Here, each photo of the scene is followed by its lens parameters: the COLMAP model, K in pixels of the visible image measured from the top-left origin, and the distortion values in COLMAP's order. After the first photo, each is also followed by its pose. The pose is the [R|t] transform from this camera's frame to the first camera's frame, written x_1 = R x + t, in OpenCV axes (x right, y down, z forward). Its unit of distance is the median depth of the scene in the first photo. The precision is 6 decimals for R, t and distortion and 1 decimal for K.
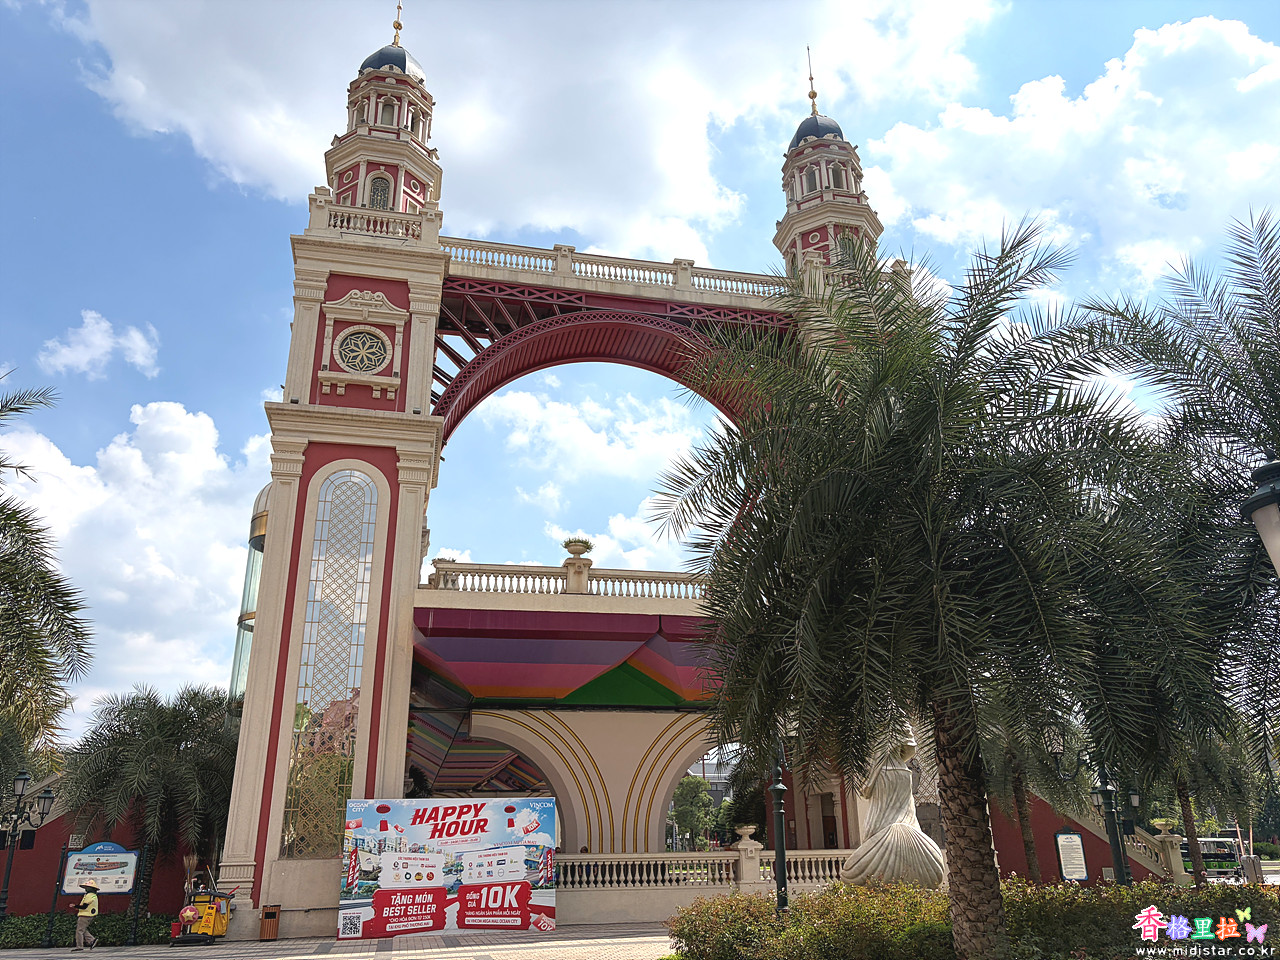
lens RADIAL K [[962.8, 0, 640.0], [0, 962.8, 480.0], [0, 0, 1]] dist [0.009024, 0.004140]
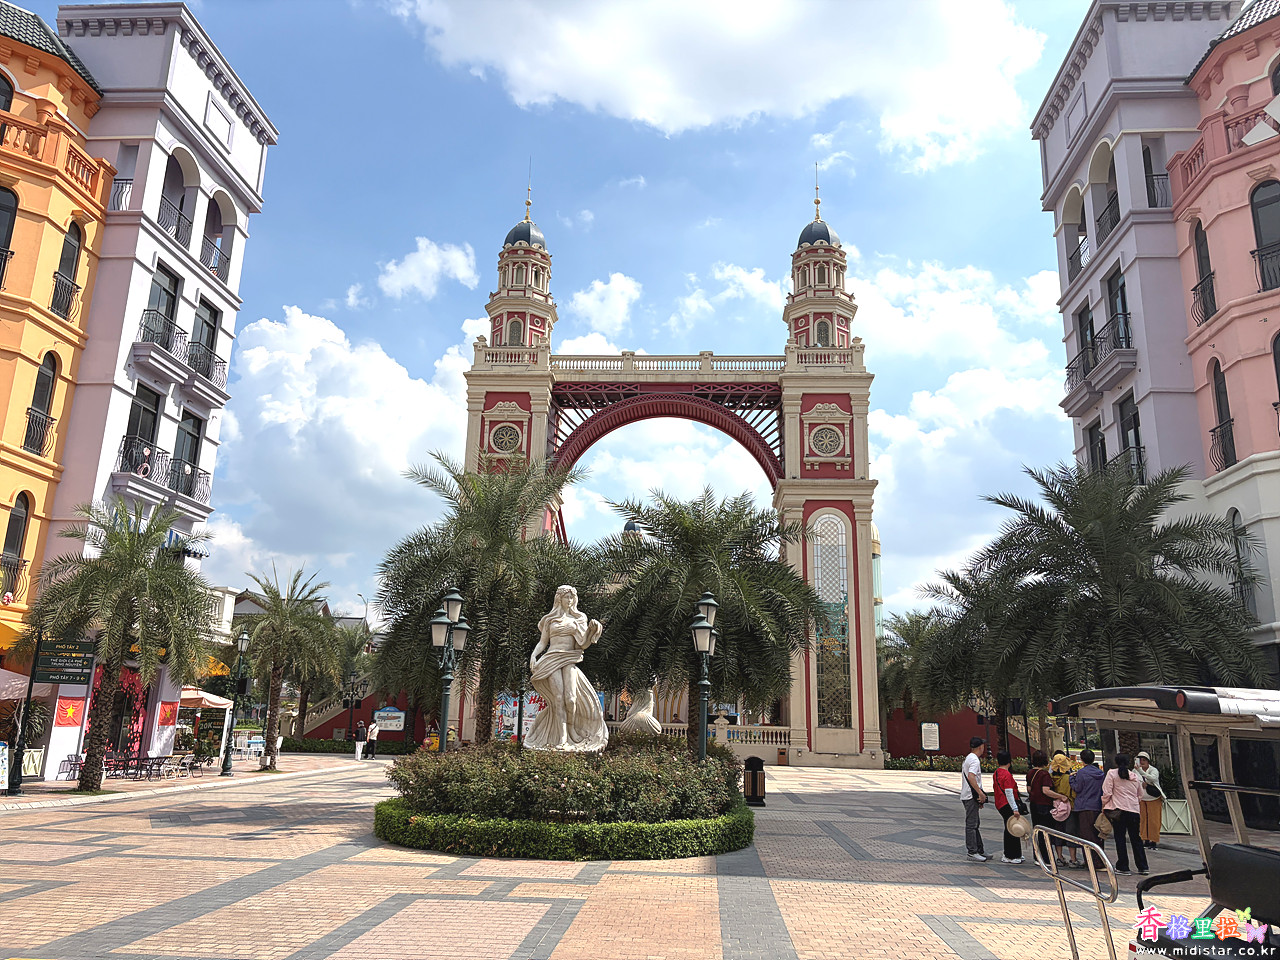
lens RADIAL K [[968.4, 0, 647.4], [0, 968.4, 471.3], [0, 0, 1]] dist [0.108755, -0.139884]
pose [[0.960199, -0.034160, -0.277220, 0.401989], [0.061964, 0.993814, 0.092161, -0.199180], [0.272357, -0.105670, 0.956376, -0.560234]]
